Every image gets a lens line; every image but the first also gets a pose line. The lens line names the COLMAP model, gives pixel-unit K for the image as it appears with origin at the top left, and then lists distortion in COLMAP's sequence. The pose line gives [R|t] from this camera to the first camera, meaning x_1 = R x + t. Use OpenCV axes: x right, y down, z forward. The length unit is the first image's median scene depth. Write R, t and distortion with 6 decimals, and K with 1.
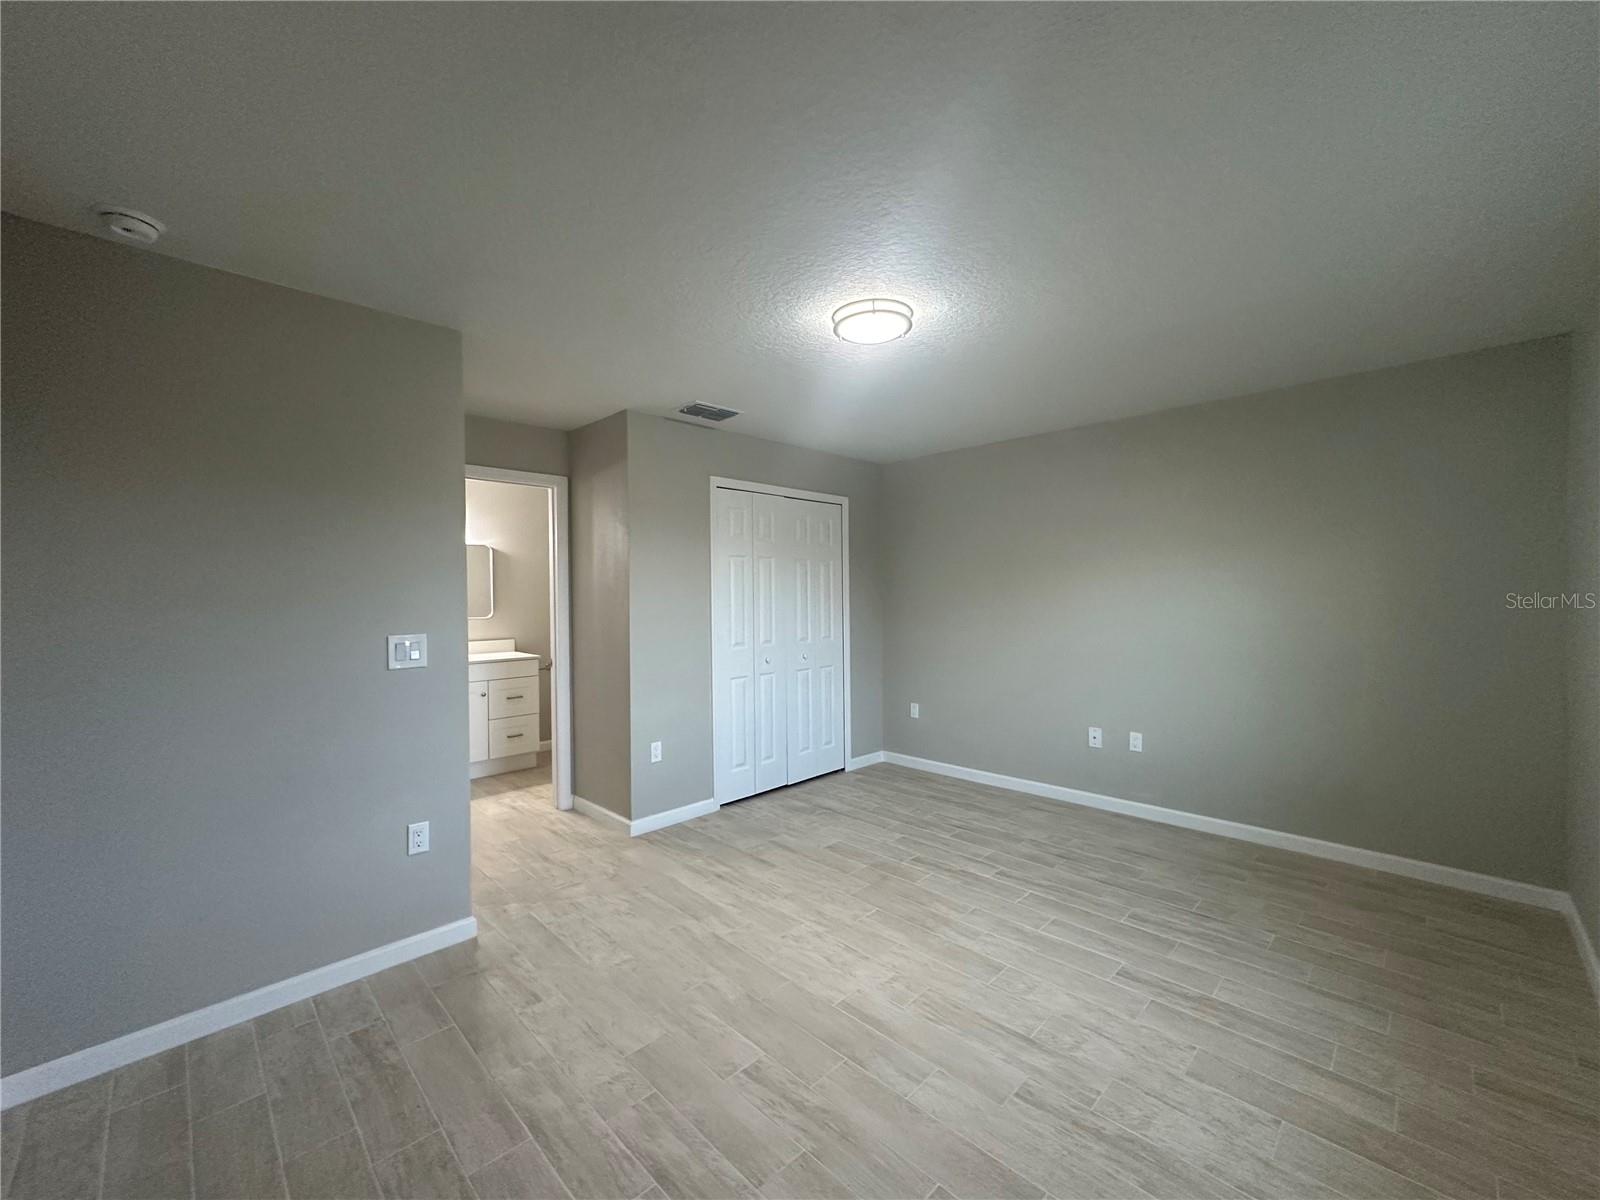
lens RADIAL K [[638.8, 0, 793.2], [0, 638.8, 604.5], [0, 0, 1]] dist [-0.002623, -0.000020]
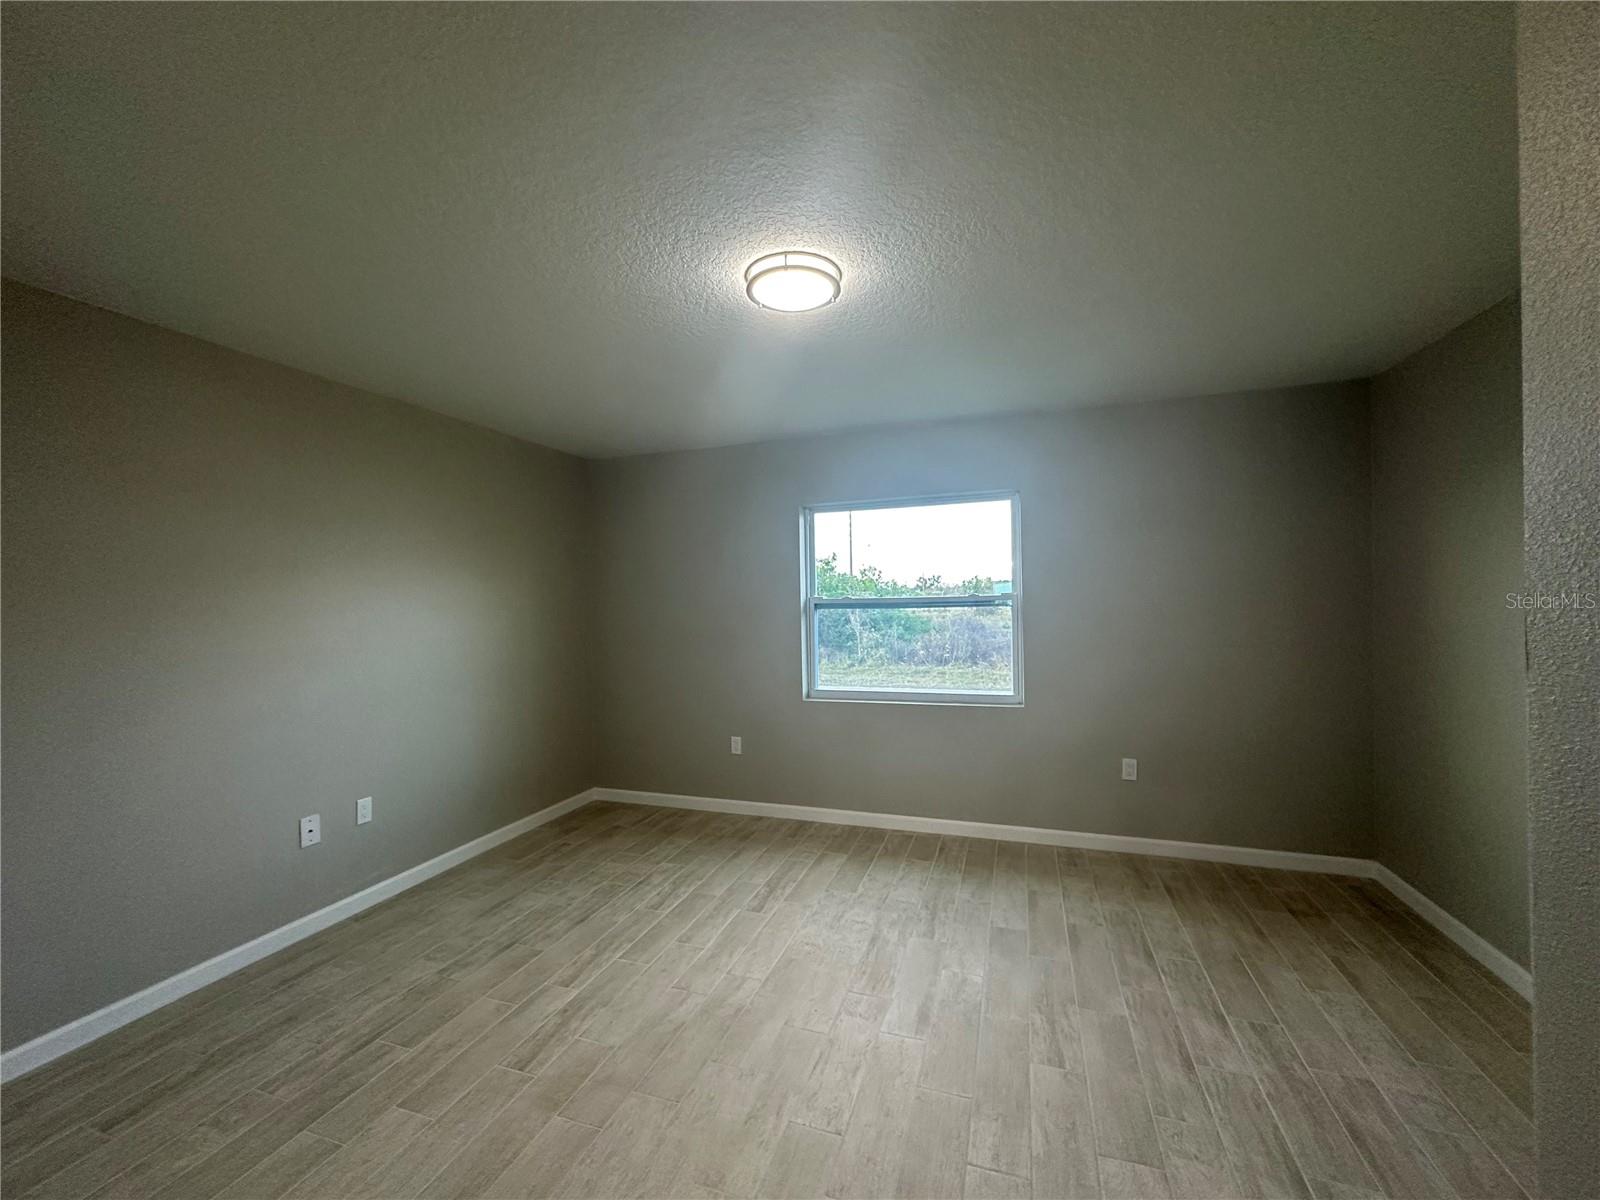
lens RADIAL K [[638.8, 0, 807.8], [0, 638.8, 599.7], [0, 0, 1]] dist [-0.002623, -0.000020]
pose [[-0.453367, 0.017184, 0.891158, -0.588721], [0.037015, 0.999315, -0.000438, -0.026414], [-0.890555, 0.032788, -0.453692, 1.296578]]
